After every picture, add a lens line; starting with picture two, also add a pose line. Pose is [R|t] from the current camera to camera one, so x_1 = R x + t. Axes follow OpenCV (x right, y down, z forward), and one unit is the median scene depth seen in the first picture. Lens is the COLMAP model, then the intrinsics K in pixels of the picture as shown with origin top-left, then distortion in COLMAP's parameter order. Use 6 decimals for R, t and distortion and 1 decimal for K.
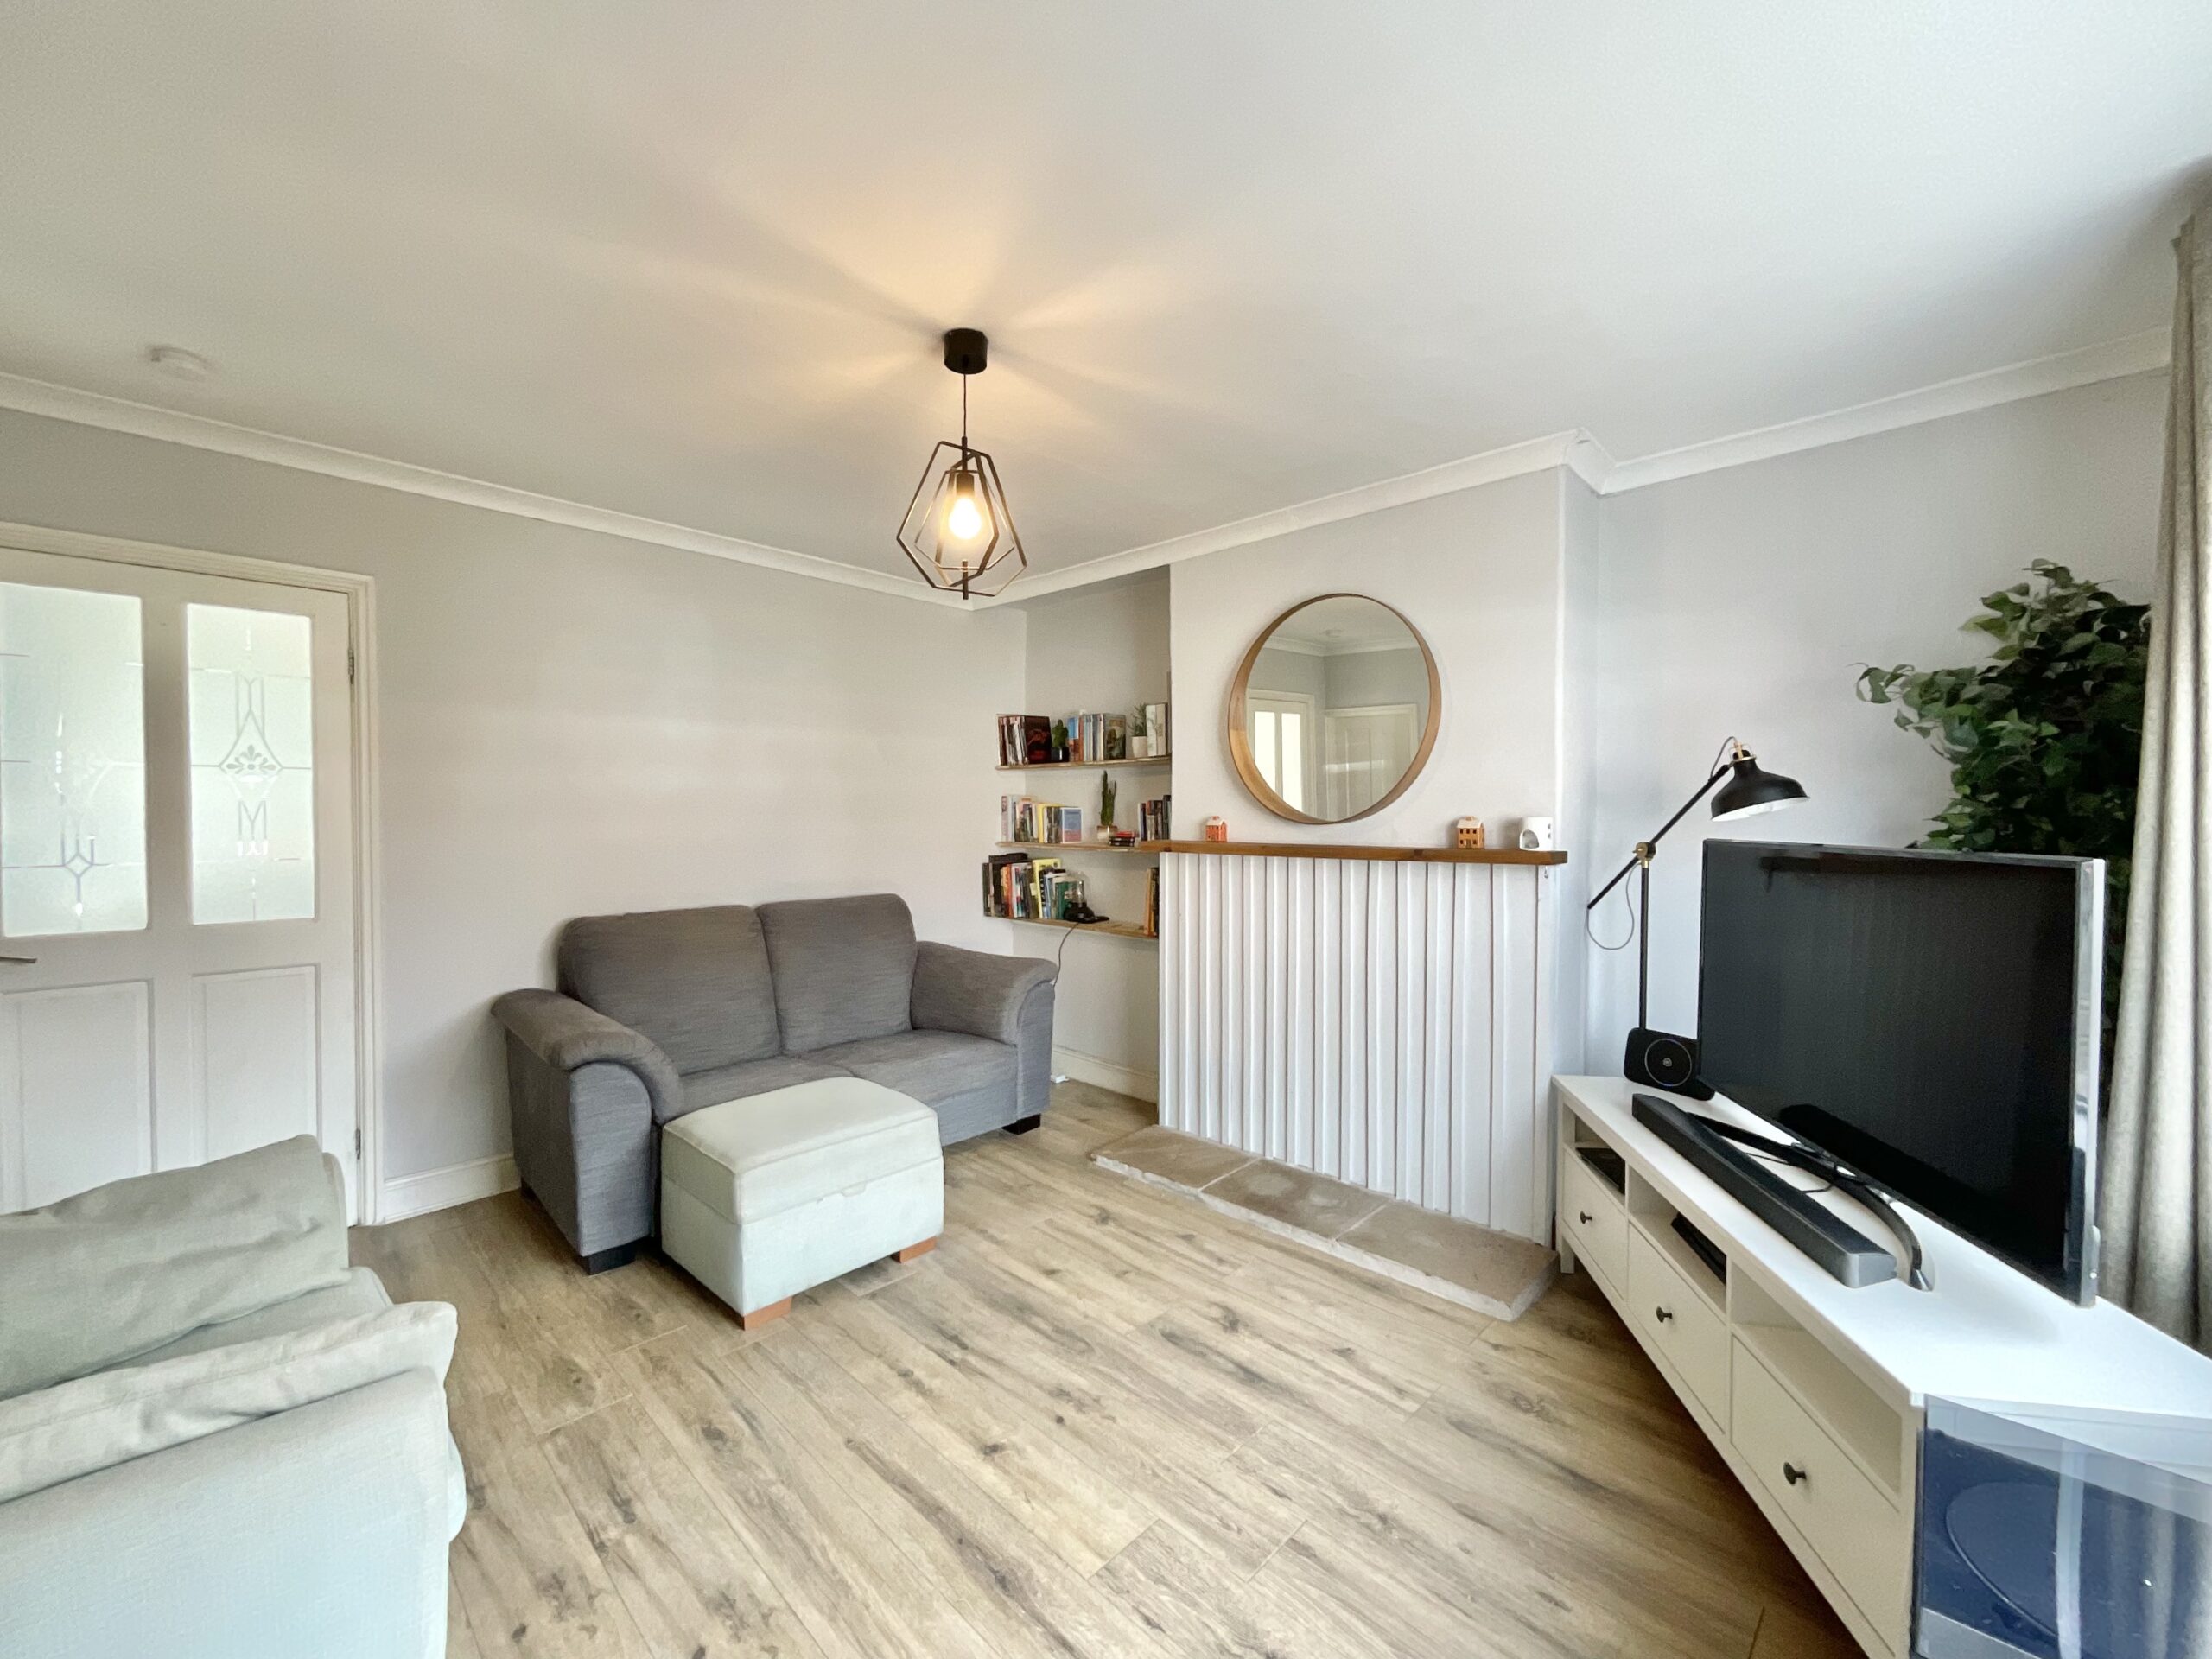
lens RADIAL K [[904.9, 0, 1106.0], [0, 904.9, 829.5], [0, 0, 1]] dist [0.001382, 0.000252]
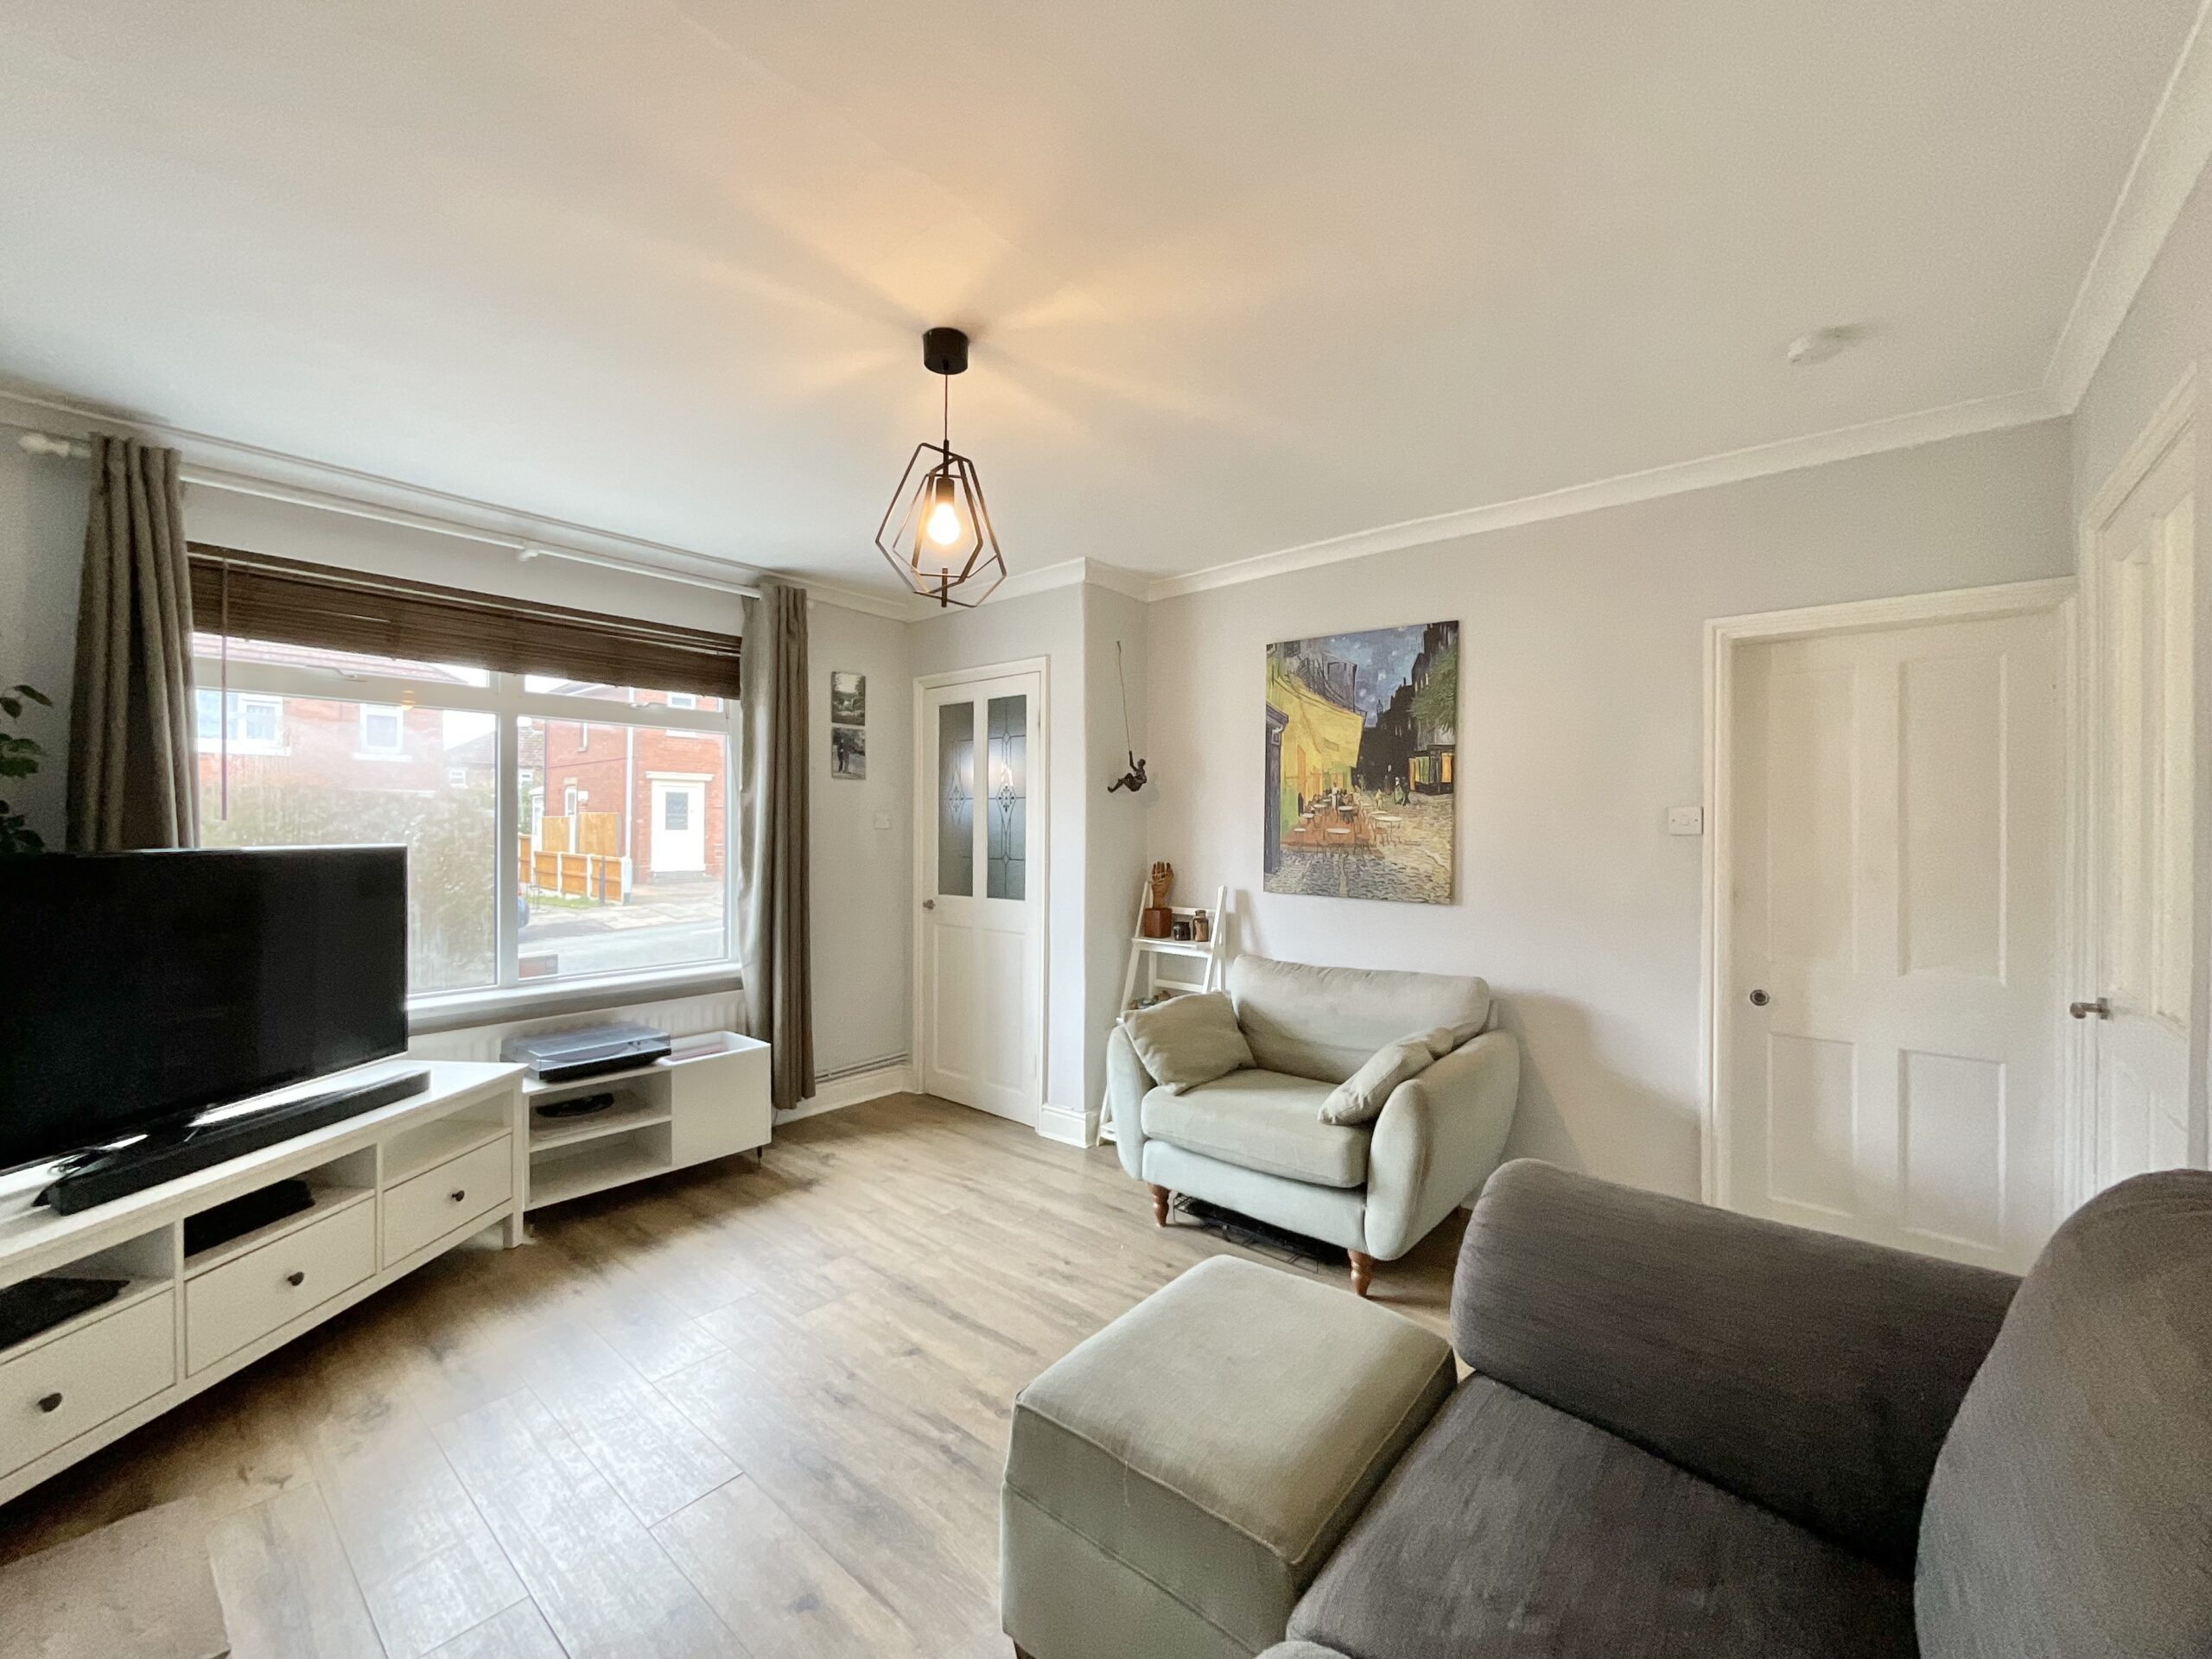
lens RADIAL K [[898.0, 0, 1104.1], [0, 898.0, 823.3], [0, 0, 1]] dist [-0.001862, 0.000193]
pose [[-0.997382, -0.007334, -0.071935, -0.228797], [-0.008445, 0.999849, 0.015157, -0.034542], [0.071813, 0.015725, -0.997294, 1.742529]]
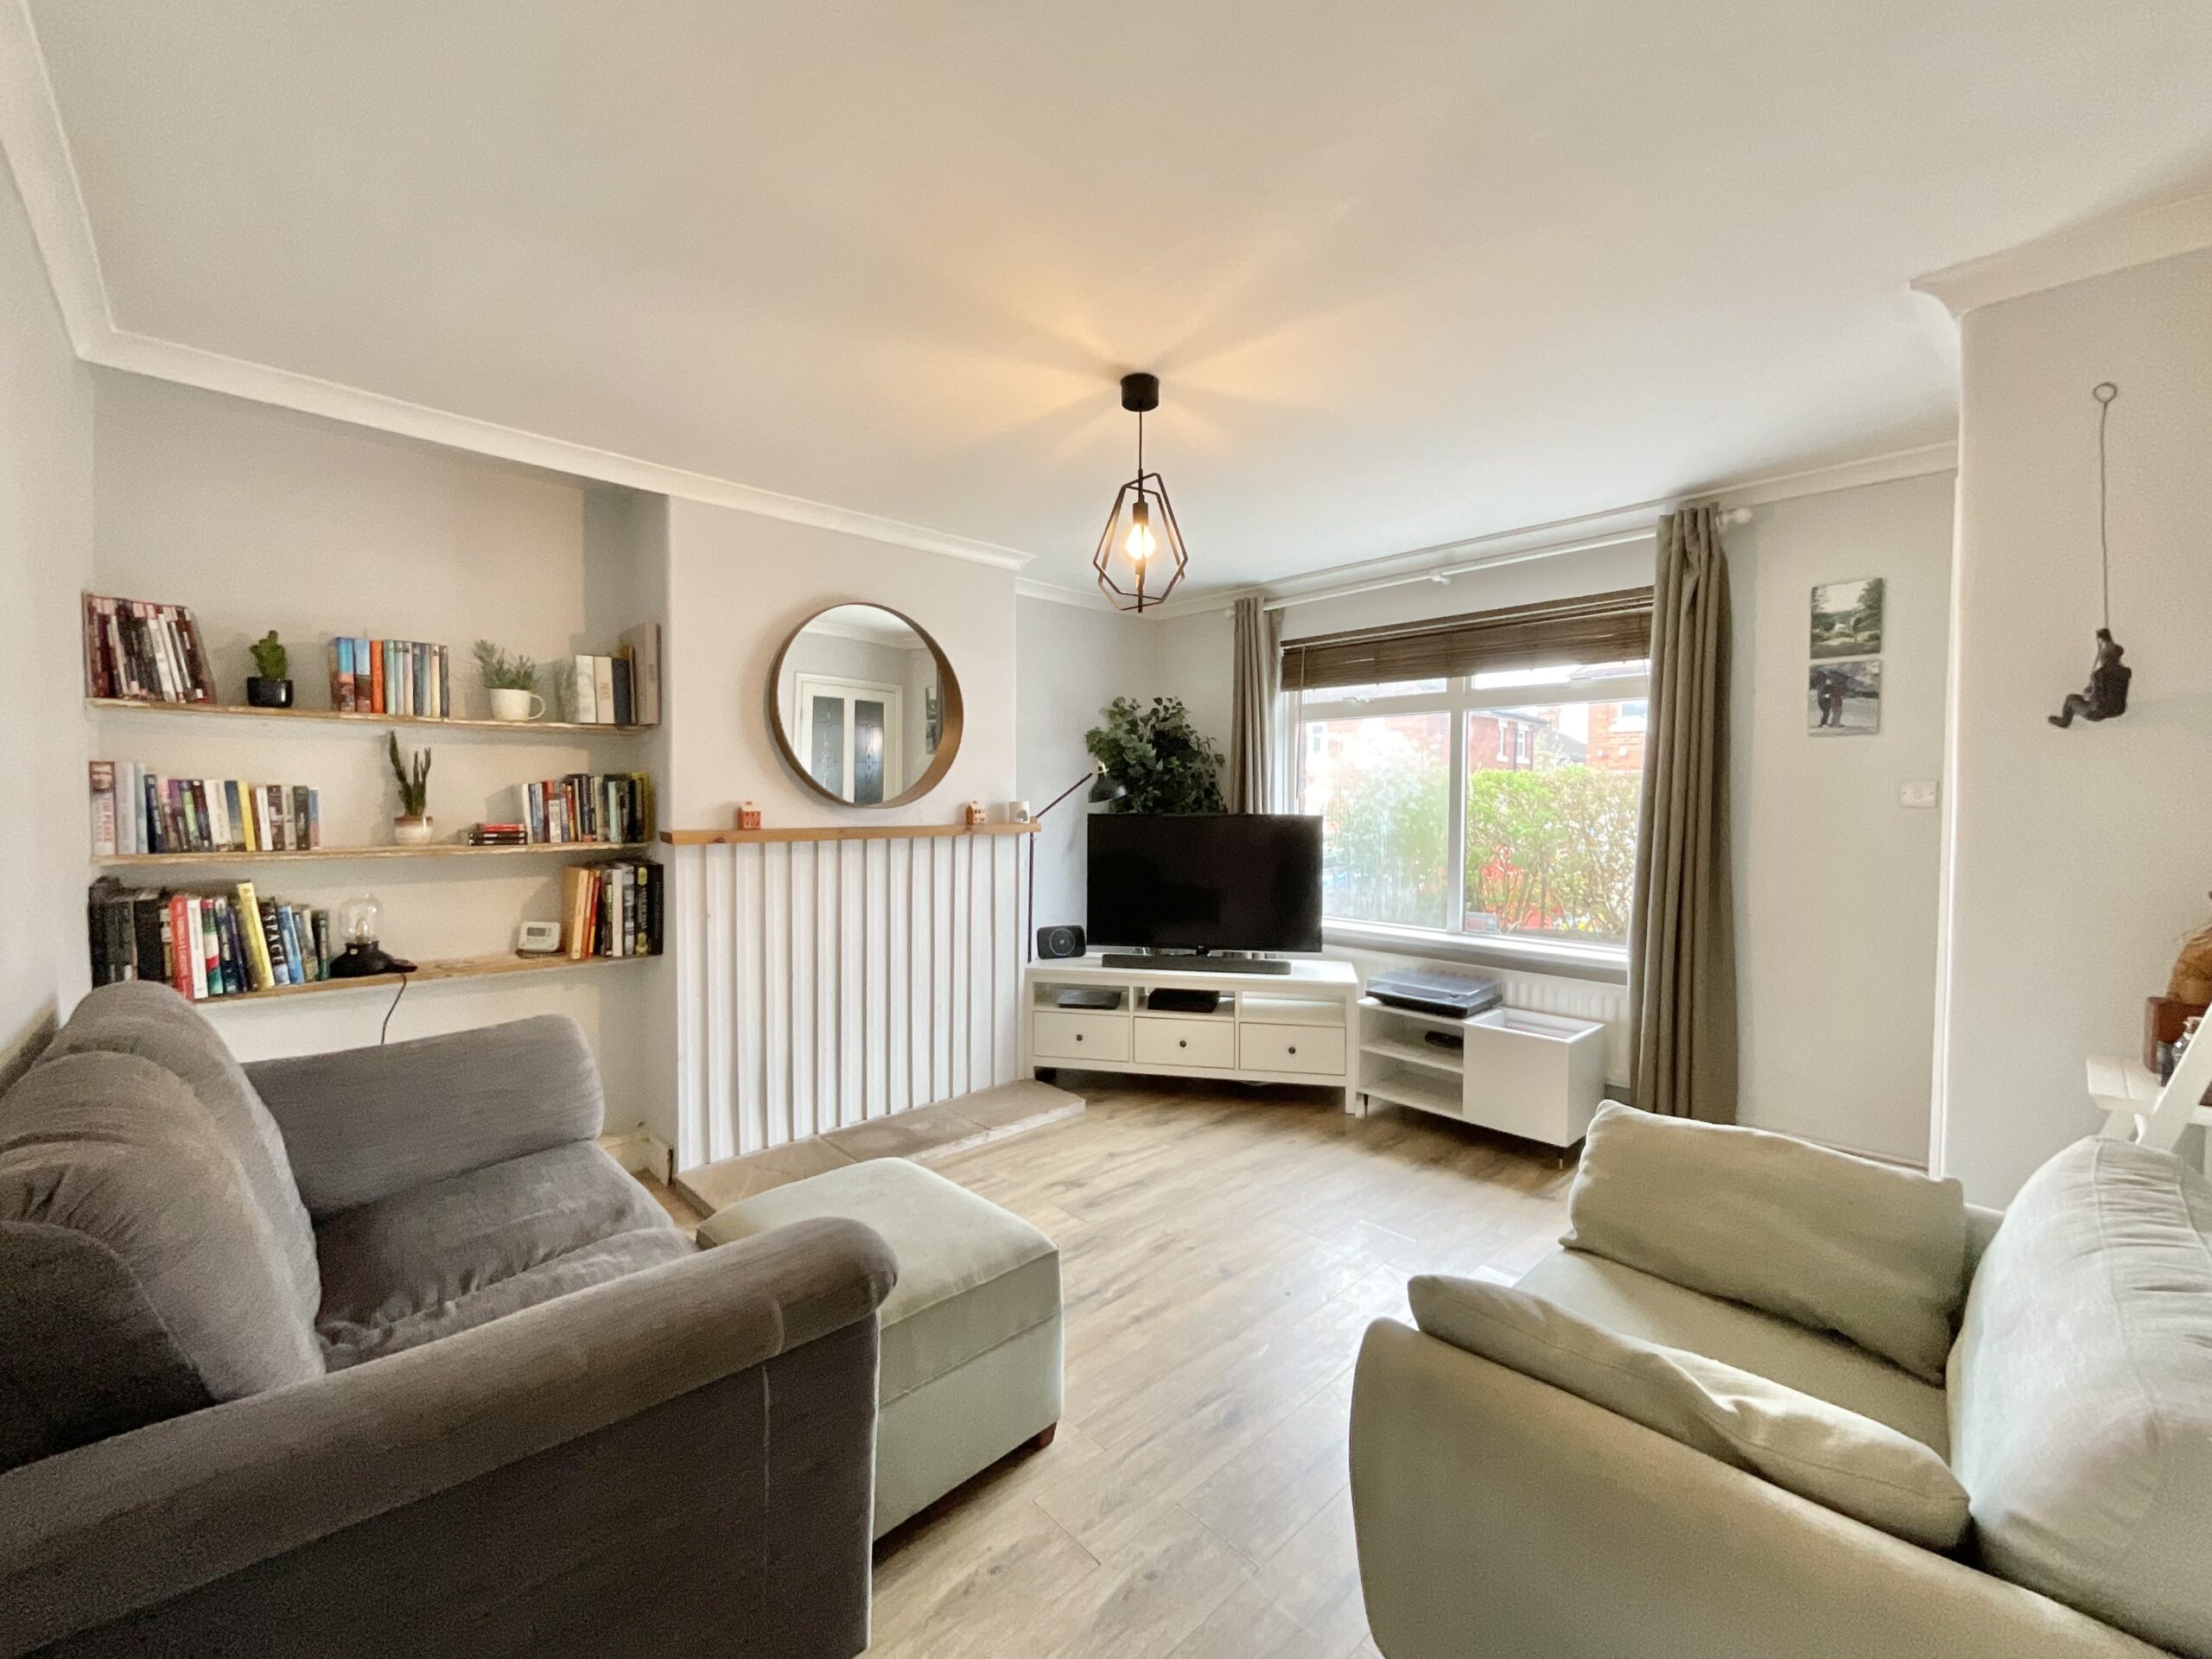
lens RADIAL K [[898.0, 0, 1104.1], [0, 898.0, 823.3], [0, 0, 1]] dist [-0.001862, 0.000193]
pose [[0.038530, -0.028048, 0.998864, -1.144081], [0.014317, 0.999519, 0.027514, -0.018334], [-0.999155, 0.013240, 0.038913, 0.886603]]
